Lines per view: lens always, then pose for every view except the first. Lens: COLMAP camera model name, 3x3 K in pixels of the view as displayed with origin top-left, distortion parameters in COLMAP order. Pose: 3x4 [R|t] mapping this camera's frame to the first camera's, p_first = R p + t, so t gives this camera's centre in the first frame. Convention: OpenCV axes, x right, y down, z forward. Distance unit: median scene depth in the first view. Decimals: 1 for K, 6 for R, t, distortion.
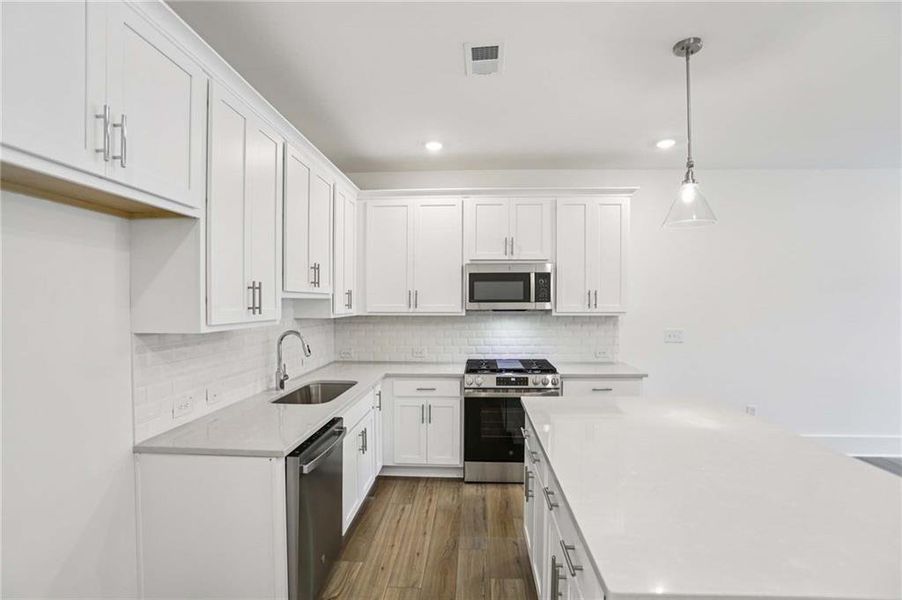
lens RADIAL K [[436.1, 0, 451.4], [0, 436.1, 301.9], [0, 0, 1]] dist [-0.001318, -0.000002]
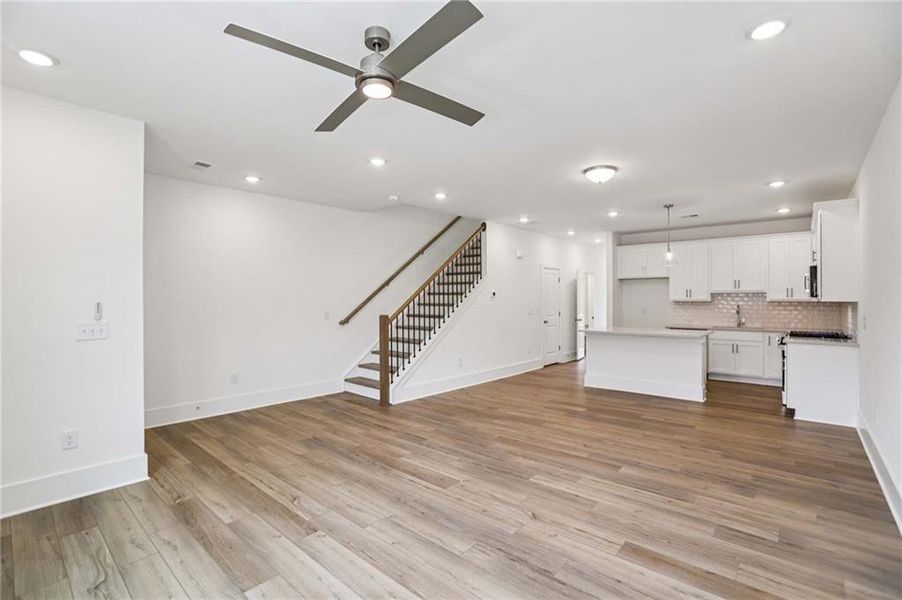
lens RADIAL K [[421.1, 0, 452.0], [0, 421.1, 297.0], [0, 0, 1]] dist [-0.038380, 0.010897]
pose [[-0.610844, -0.004985, -0.791735, 1.737306], [-0.000587, 0.999983, -0.005843, 0.015549], [0.791750, -0.003104, -0.610837, 0.840741]]
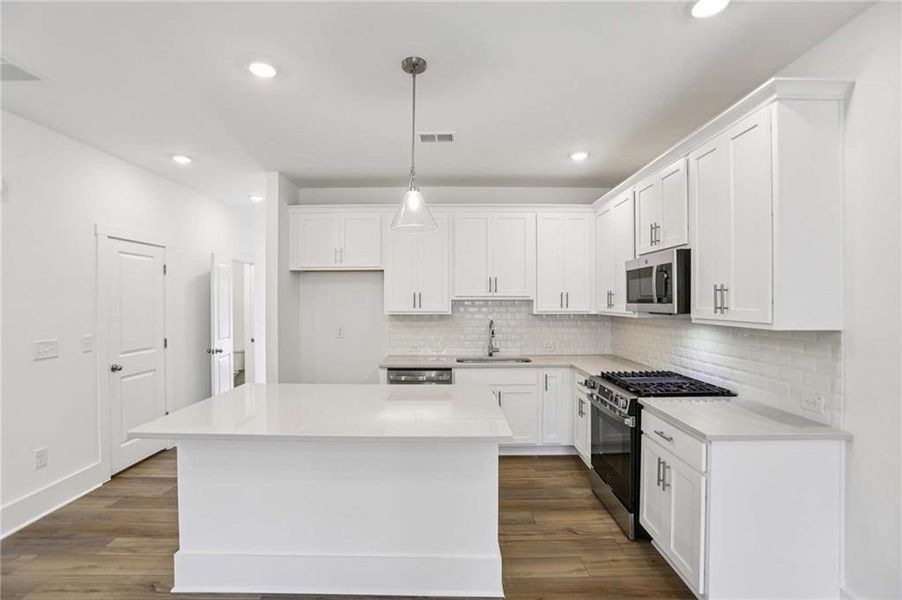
lens RADIAL K [[421.1, 0, 447.9], [0, 421.1, 301.4], [0, 0, 1]] dist [-0.038380, 0.010897]
pose [[0.045514, 0.001655, -0.998962, 0.956101], [0.000848, 0.999998, 0.001695, -0.003998], [0.998963, -0.000924, 0.045513, 0.645271]]
